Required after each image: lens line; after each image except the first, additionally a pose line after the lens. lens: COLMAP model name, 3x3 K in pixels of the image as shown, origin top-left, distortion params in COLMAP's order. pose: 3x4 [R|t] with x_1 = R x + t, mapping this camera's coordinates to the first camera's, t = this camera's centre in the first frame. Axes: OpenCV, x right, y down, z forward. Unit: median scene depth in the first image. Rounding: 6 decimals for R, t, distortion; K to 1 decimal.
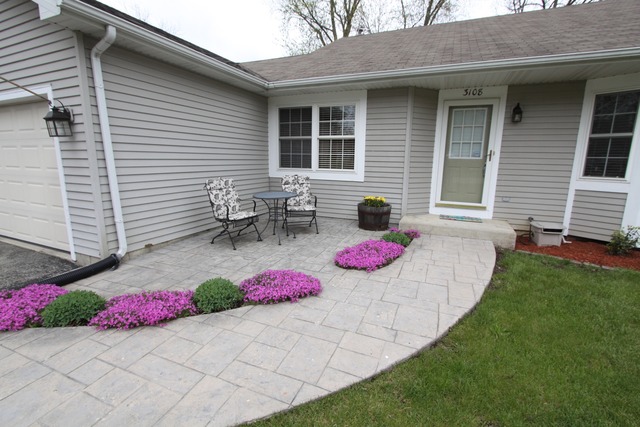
lens RADIAL K [[293.7, 0, 319.6], [0, 293.7, 212.6], [0, 0, 1]] dist [-0.009463, -0.000635]
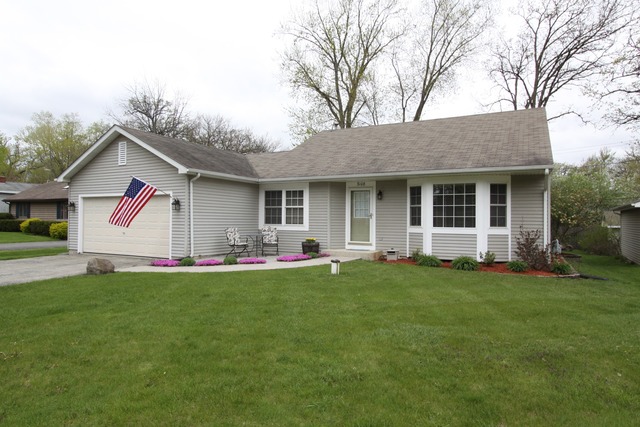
lens RADIAL K [[421.3, 0, 320.1], [0, 421.3, 215.5], [0, 0, 1]] dist [-0.008248, -0.000315]
pose [[0.995868, -0.006515, -0.090579, 0.483298], [-0.011457, 0.980441, -0.196481, 0.327757], [0.090087, 0.196707, 0.976315, -1.629060]]
